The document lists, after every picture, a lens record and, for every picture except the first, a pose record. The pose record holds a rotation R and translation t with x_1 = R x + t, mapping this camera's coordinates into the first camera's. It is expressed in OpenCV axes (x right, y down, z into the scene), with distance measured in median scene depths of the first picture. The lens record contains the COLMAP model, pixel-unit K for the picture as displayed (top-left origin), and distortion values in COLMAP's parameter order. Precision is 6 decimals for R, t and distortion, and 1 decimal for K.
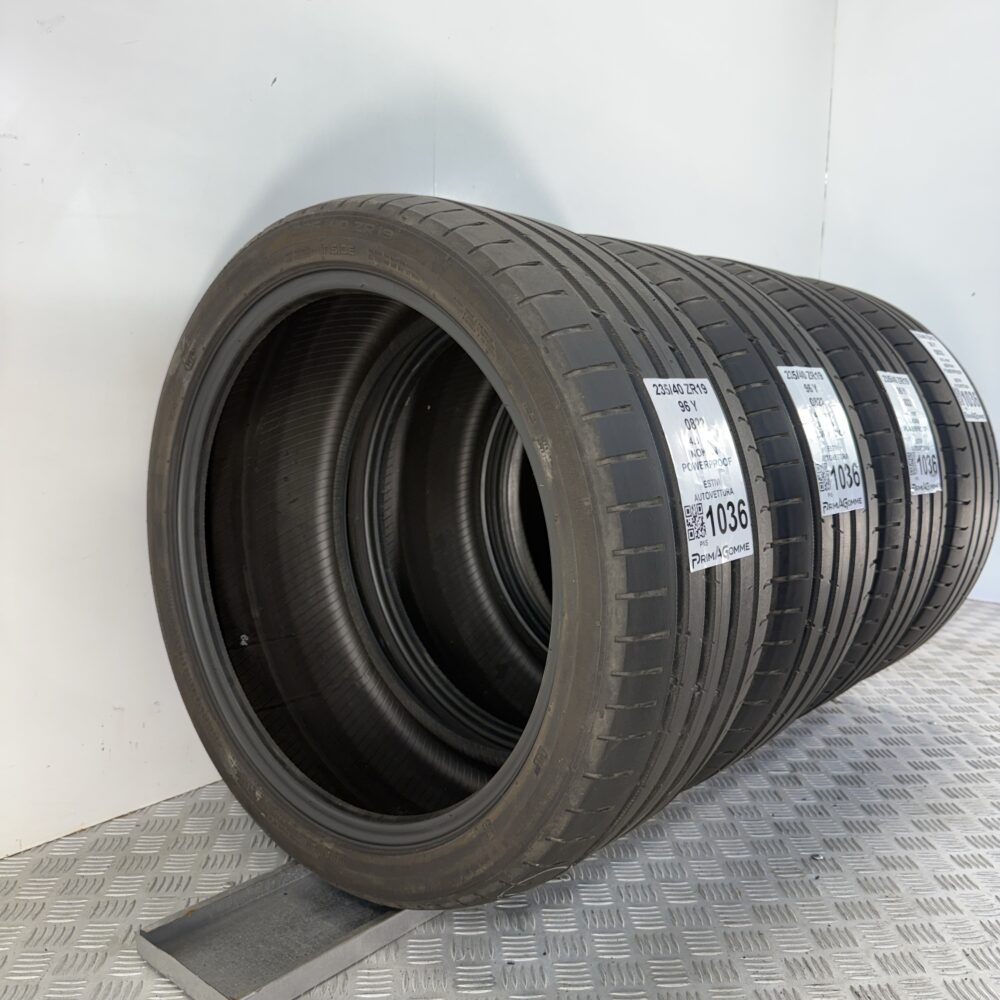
lens RADIAL K [[975.6, 0, 505.6], [0, 975.6, 504.5], [0, 0, 1]] dist [0.158924, -0.404031]
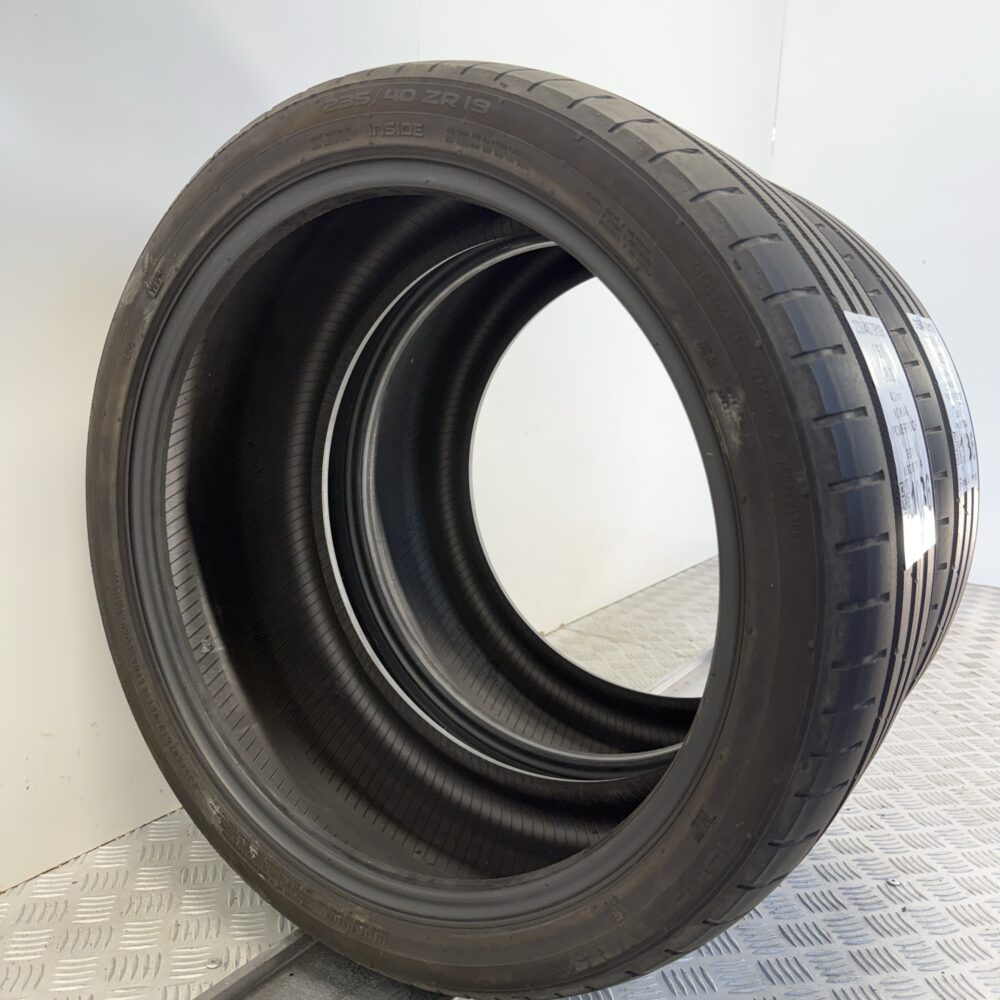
lens RADIAL K [[973.8, 0, 497.4], [0, 973.8, 508.6], [0, 0, 1]] dist [0.077547, -0.186506]
pose [[0.990455, 0.000321, 0.137837, -0.182444], [-0.004995, 0.999424, 0.033562, -0.001993], [-0.137747, -0.033930, 0.989886, 0.240894]]
